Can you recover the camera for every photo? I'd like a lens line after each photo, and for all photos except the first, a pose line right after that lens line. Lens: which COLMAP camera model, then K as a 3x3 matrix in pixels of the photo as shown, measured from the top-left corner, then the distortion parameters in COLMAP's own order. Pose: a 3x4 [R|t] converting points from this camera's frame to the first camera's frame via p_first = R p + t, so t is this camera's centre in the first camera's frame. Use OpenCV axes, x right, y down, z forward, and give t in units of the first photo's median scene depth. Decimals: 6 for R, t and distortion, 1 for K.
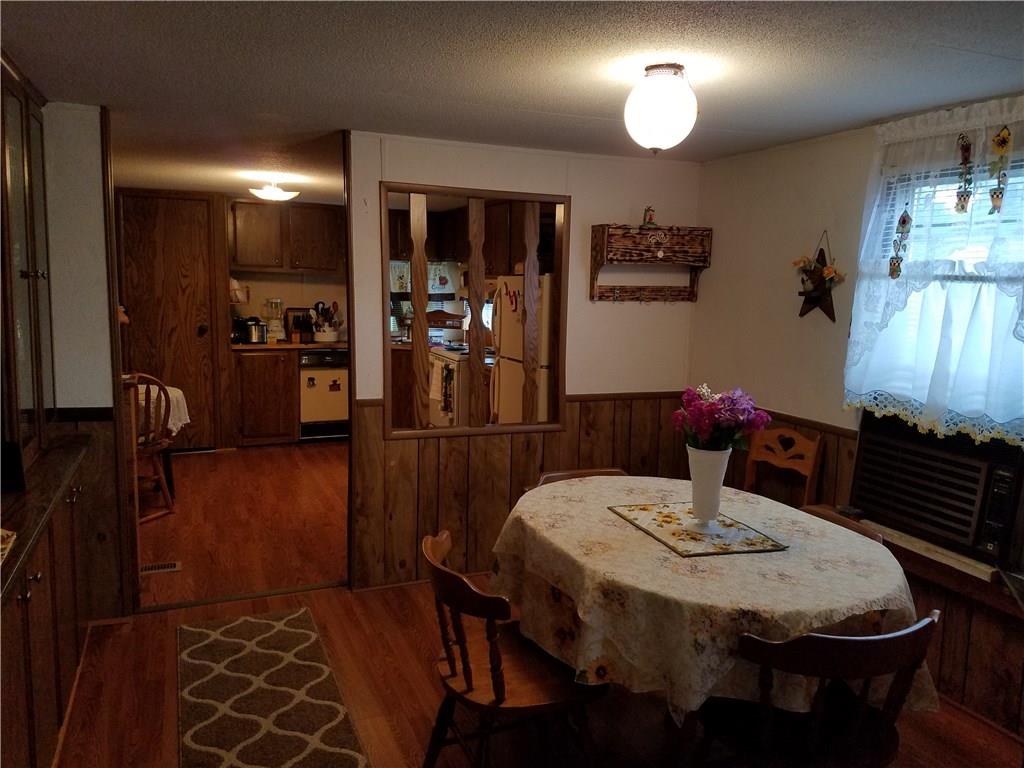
lens RADIAL K [[793.4, 0, 512.1], [0, 793.4, 379.8], [0, 0, 1]] dist [0.079514, -0.117806]
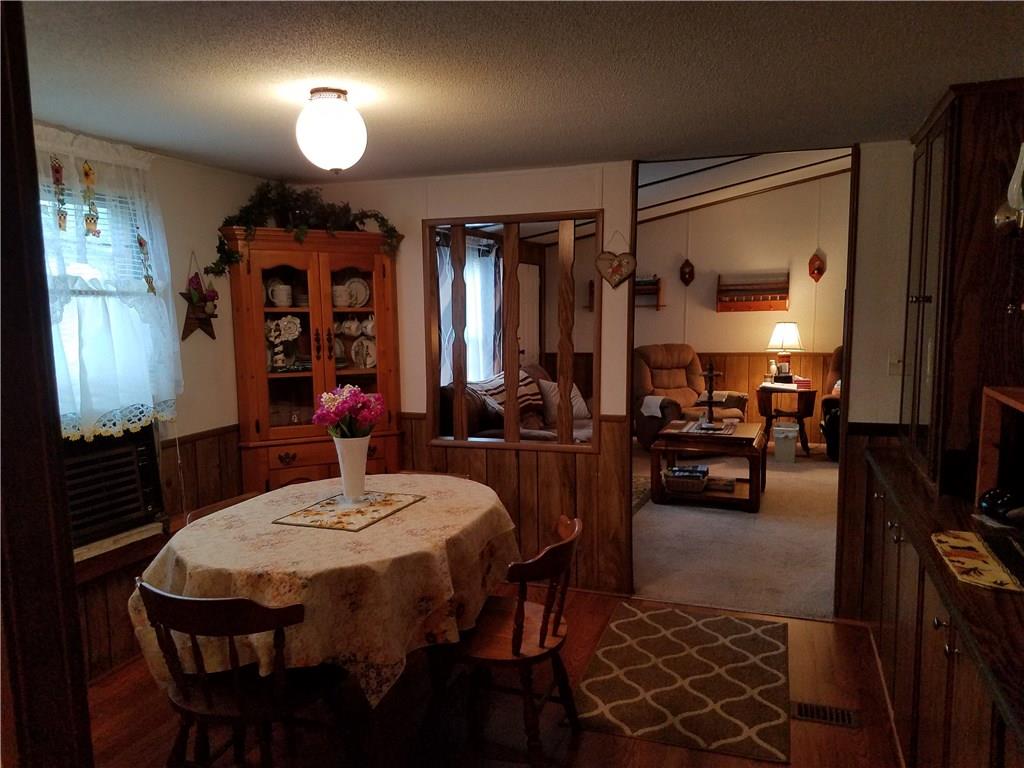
lens RADIAL K [[793.4, 0, 511.9], [0, 793.4, 389.9], [0, 0, 1]] dist [0.079514, -0.117806]
pose [[-0.759439, -0.084138, 0.645114, -0.724422], [0.079909, 0.972030, 0.220845, -0.234860], [-0.645652, 0.219269, -0.731474, 1.769071]]
